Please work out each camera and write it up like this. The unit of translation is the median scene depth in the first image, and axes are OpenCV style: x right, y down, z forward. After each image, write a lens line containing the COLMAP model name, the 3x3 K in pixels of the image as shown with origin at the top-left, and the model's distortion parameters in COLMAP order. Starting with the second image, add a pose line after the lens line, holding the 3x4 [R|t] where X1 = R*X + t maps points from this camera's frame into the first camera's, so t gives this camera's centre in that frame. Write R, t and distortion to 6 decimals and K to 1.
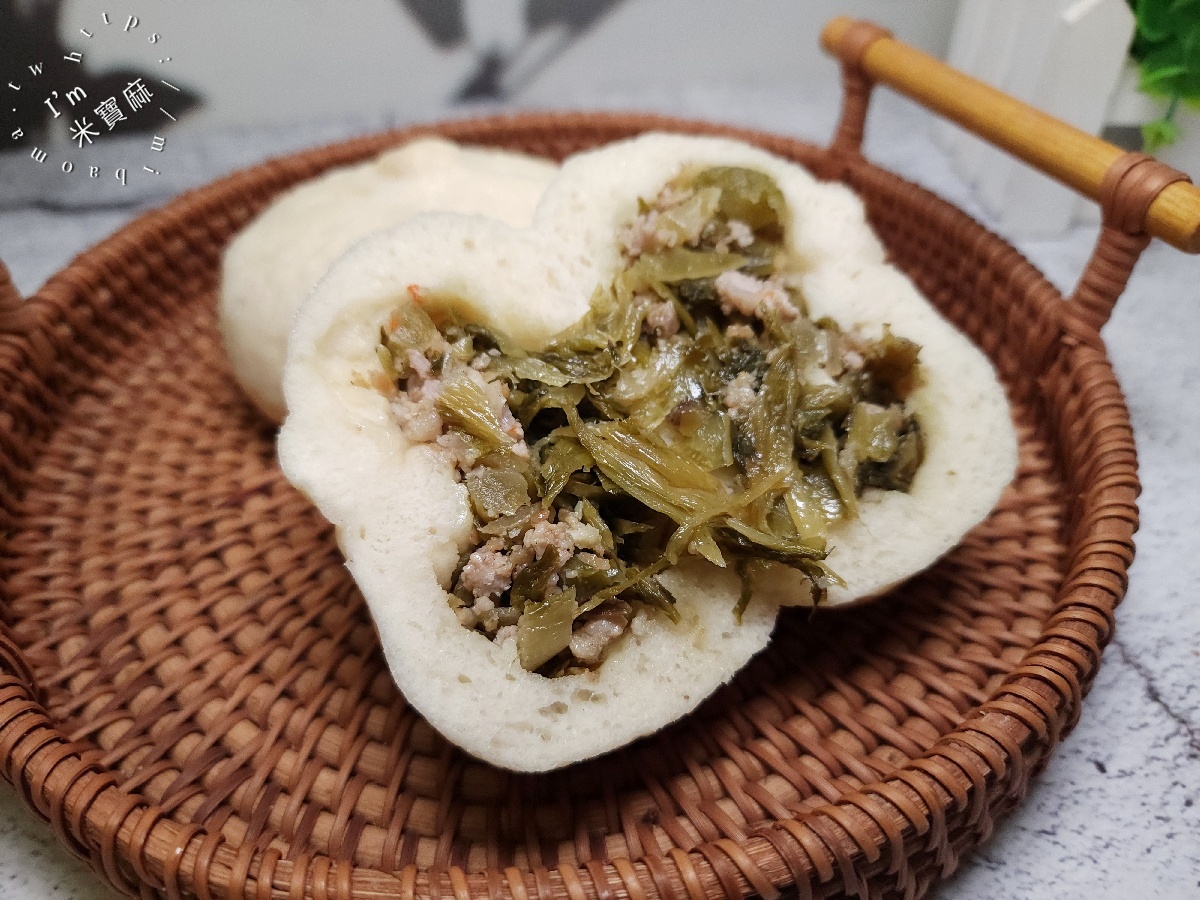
lens RADIAL K [[916.1, 0, 599.0], [0, 916.1, 444.4], [0, 0, 1]] dist [-0.014582, -0.014849]
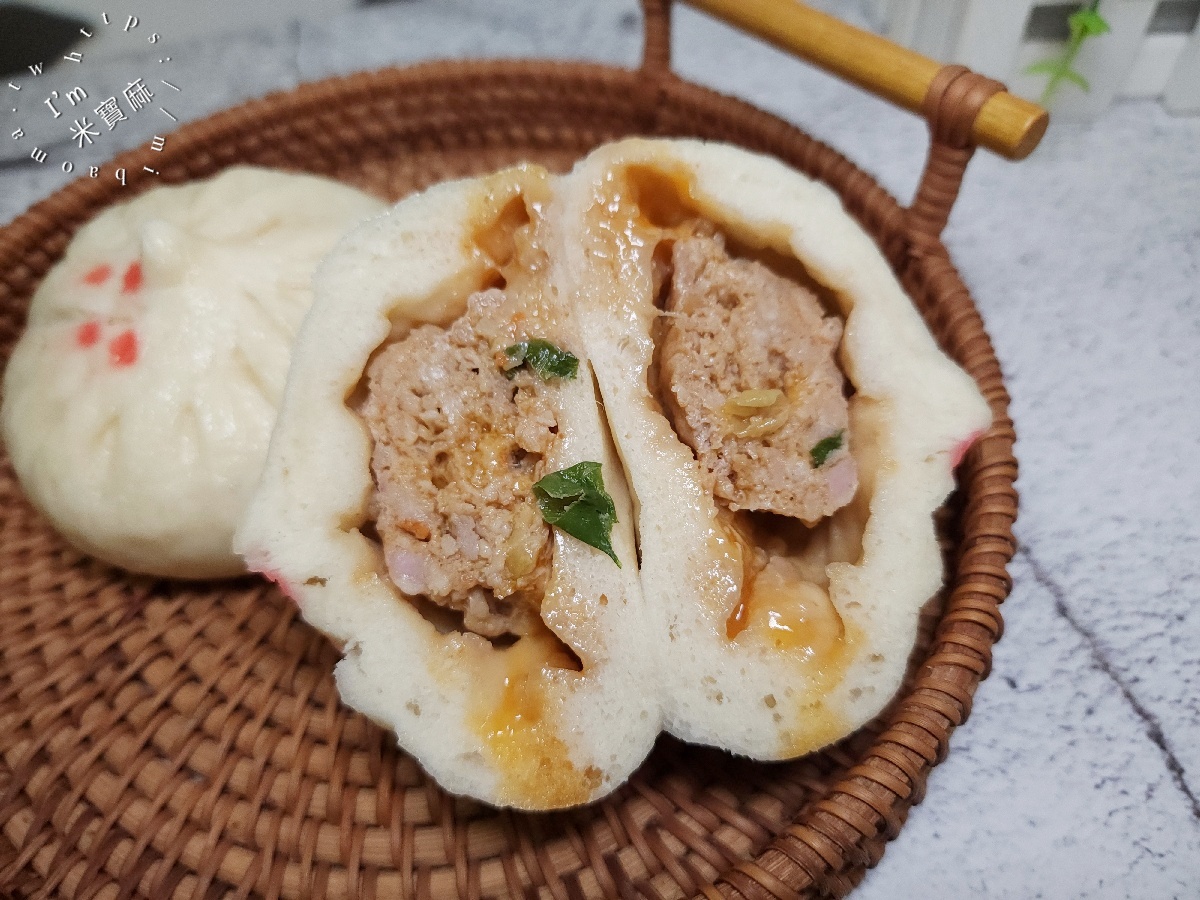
lens RADIAL K [[916.1, 0, 607.1], [0, 916.1, 455.6], [0, 0, 1]] dist [-0.014582, -0.014849]
pose [[0.955532, -0.253320, 0.150952, -0.041602], [0.225183, 0.957332, 0.181131, -0.181939], [-0.190395, -0.139085, 0.971805, 0.025060]]
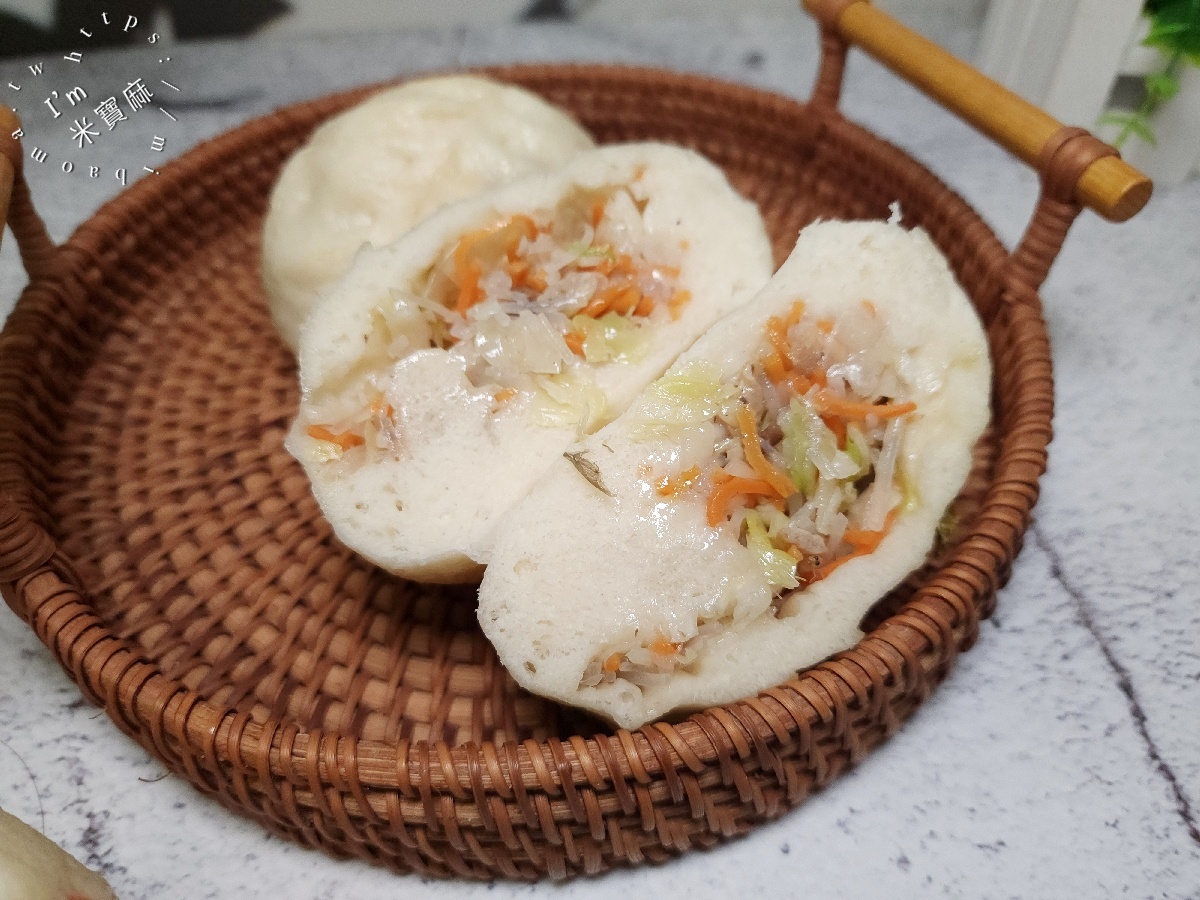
lens RADIAL K [[916.1, 0, 601.8], [0, 916.1, 439.4], [0, 0, 1]] dist [-0.014582, -0.014849]
pose [[0.999891, 0.012653, -0.007556, 0.041590], [-0.012052, 0.997117, 0.074921, -0.022924], [0.008482, -0.074822, 0.997161, -0.126782]]
